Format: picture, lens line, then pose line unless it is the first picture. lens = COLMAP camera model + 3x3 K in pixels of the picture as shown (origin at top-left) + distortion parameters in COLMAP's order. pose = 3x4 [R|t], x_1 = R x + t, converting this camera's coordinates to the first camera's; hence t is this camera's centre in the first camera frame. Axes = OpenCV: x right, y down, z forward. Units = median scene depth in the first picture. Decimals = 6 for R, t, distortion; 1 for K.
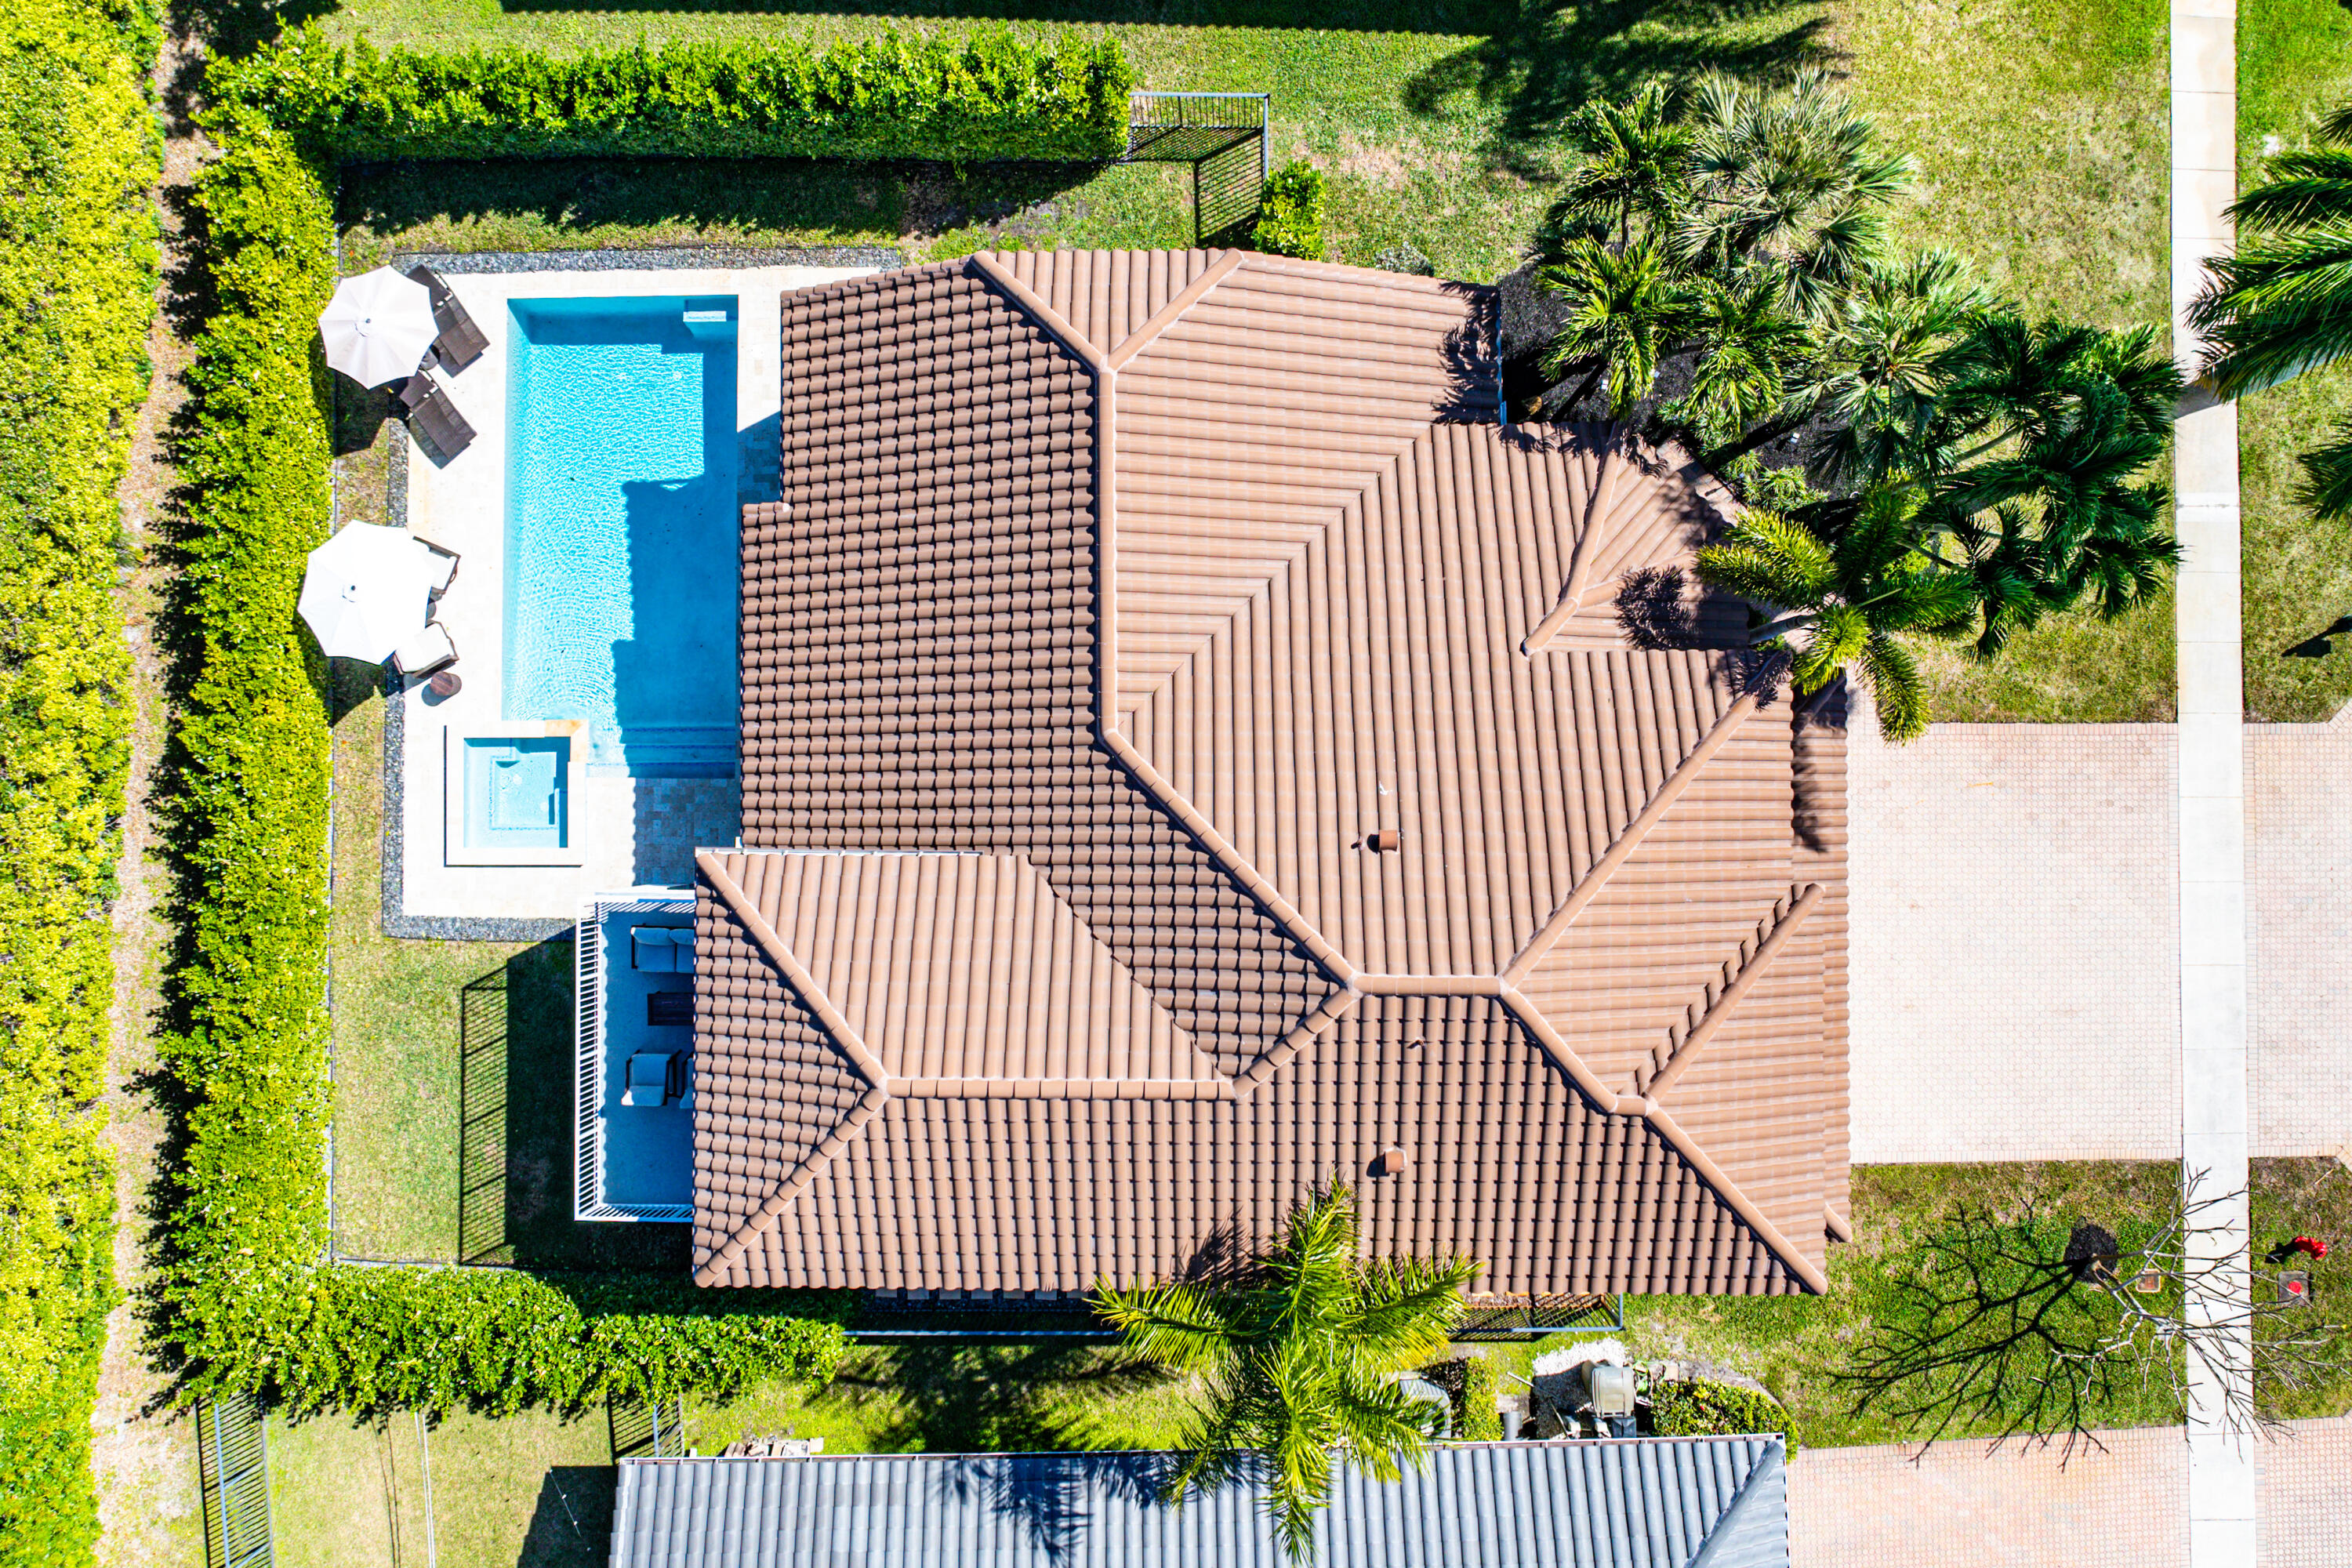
lens RADIAL K [[1621.2, 0, 1176.0], [0, 1621.2, 784.0], [0, 0, 1]] dist [-0.050902, 0.000407]
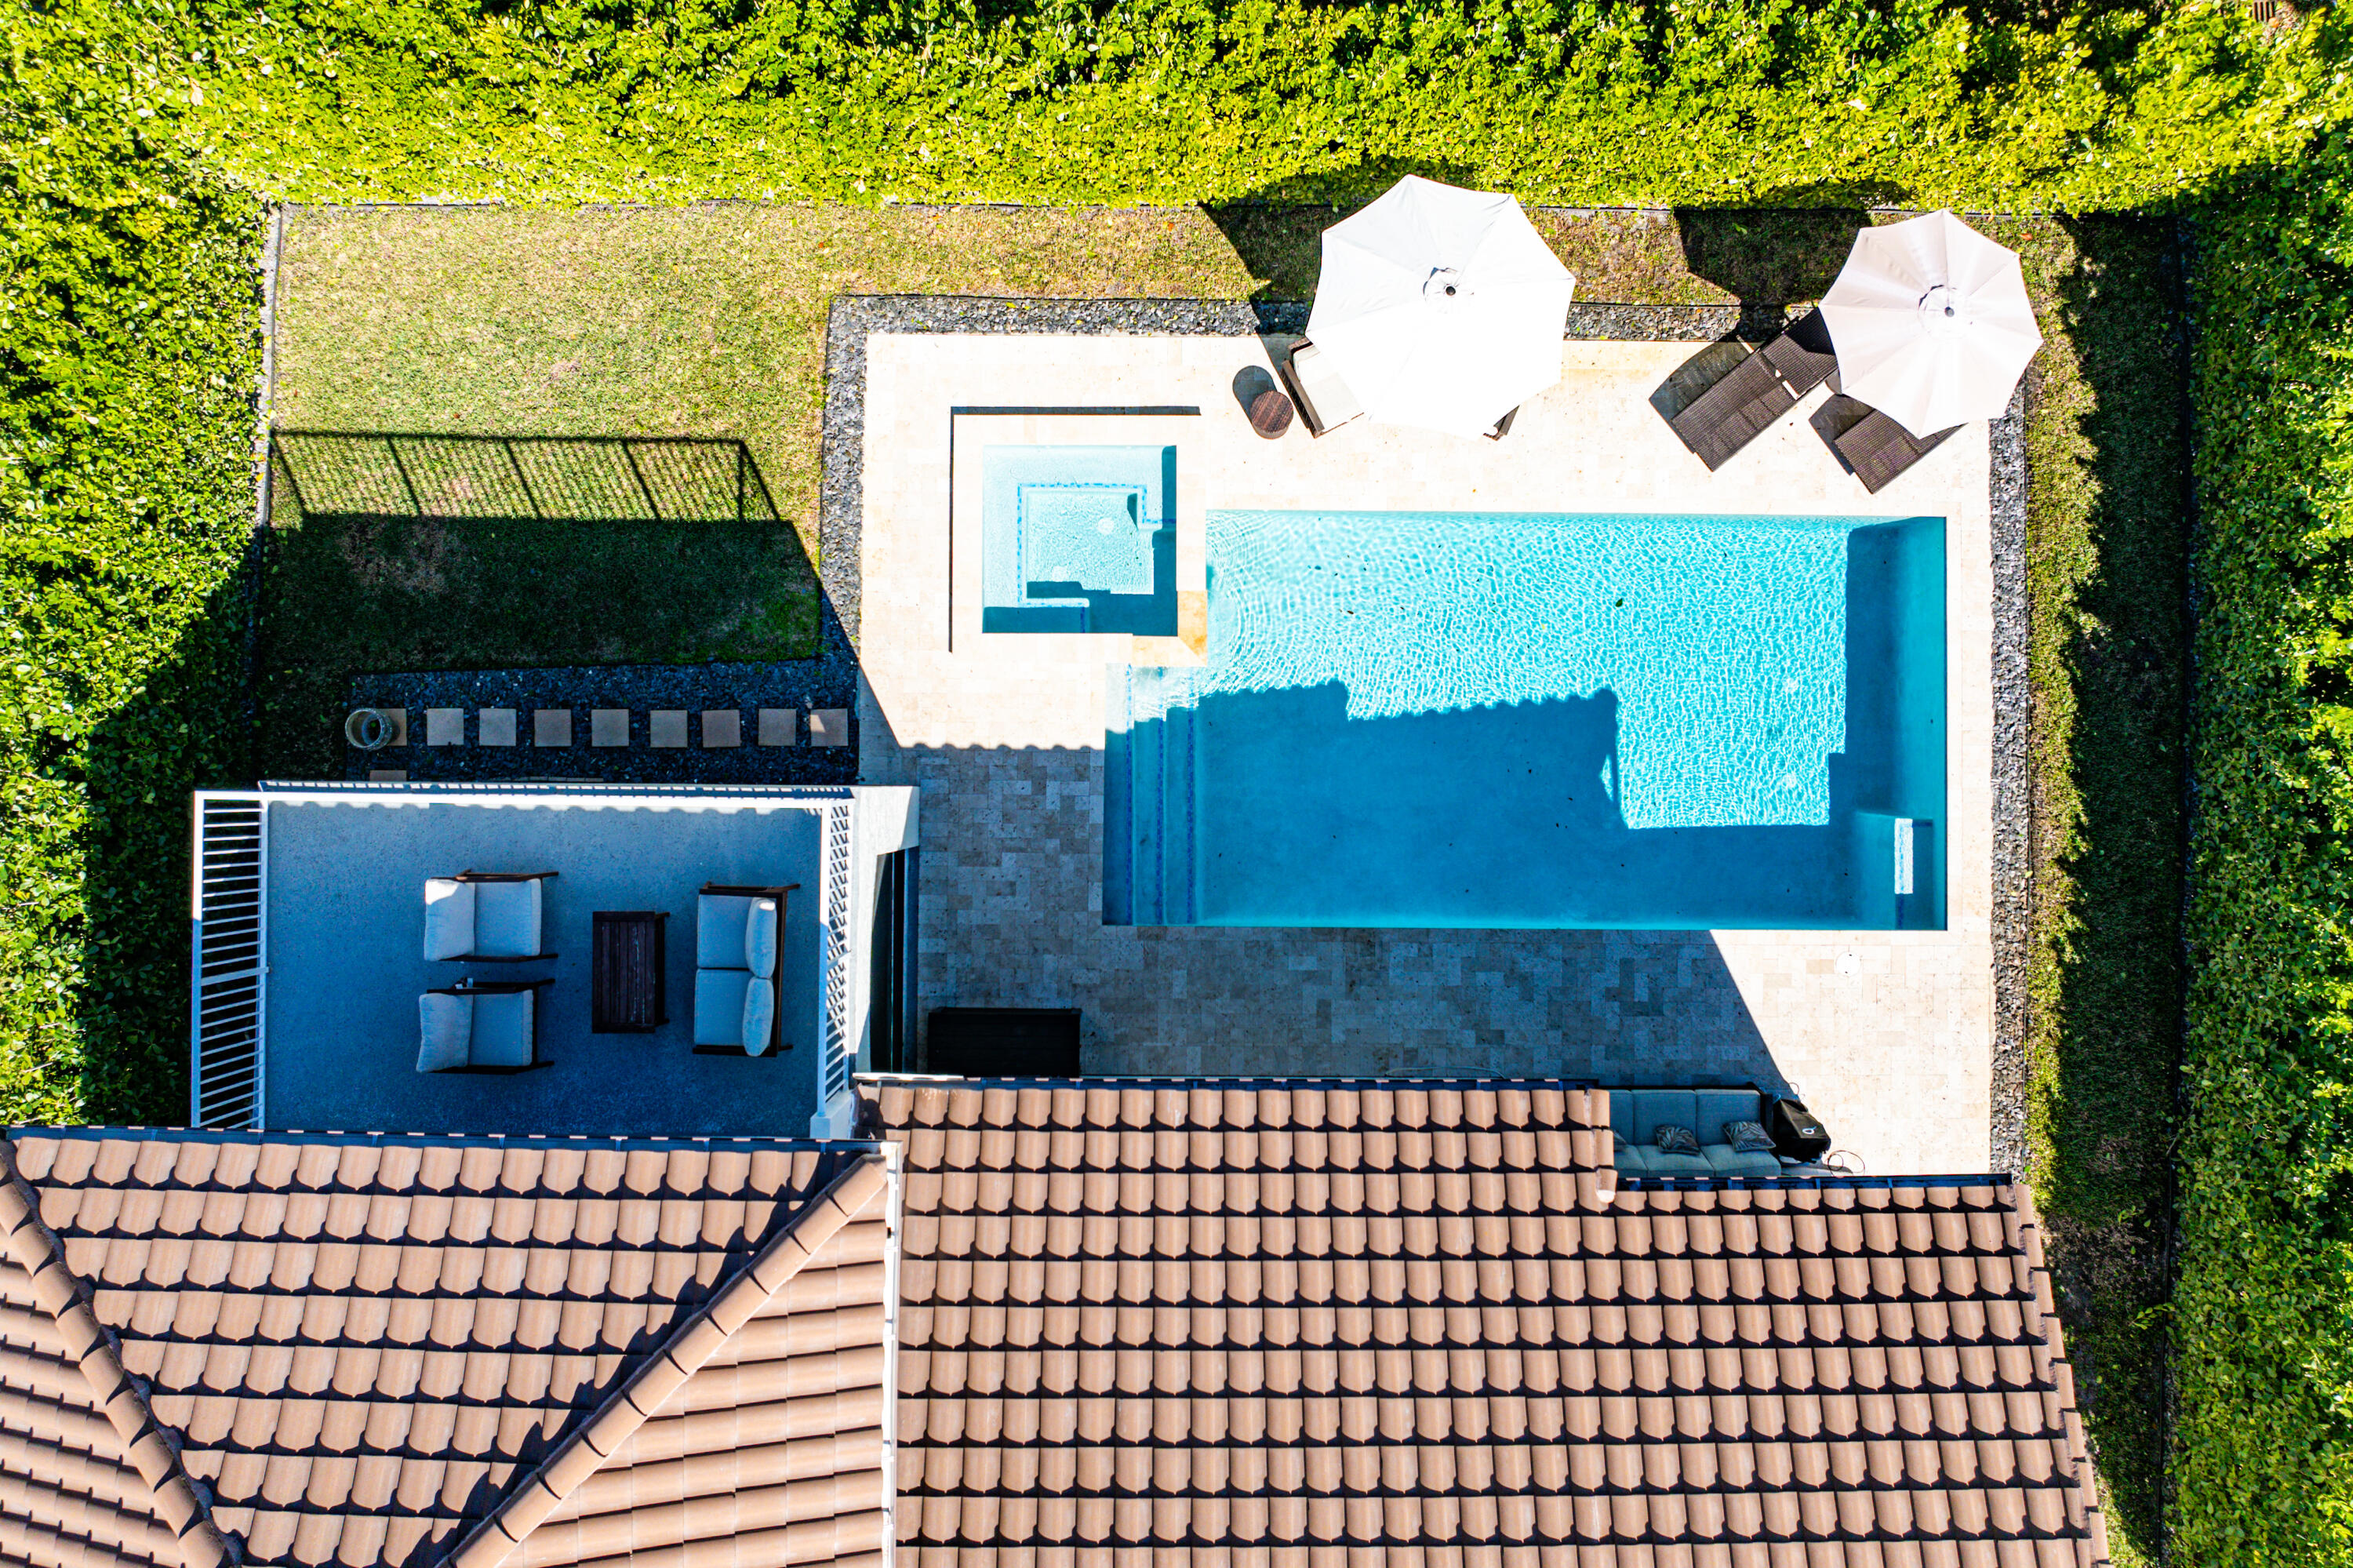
lens RADIAL K [[1556.1, 0, 1176.5], [0, 1556.1, 784.0], [0, 0, 1]] dist [-0.036719, -0.002198]
pose [[-0.004590, 0.999923, 0.011517, -0.328951], [-0.999888, -0.004753, 0.014187, -0.037155], [0.014241, -0.011450, 0.999833, 0.446925]]
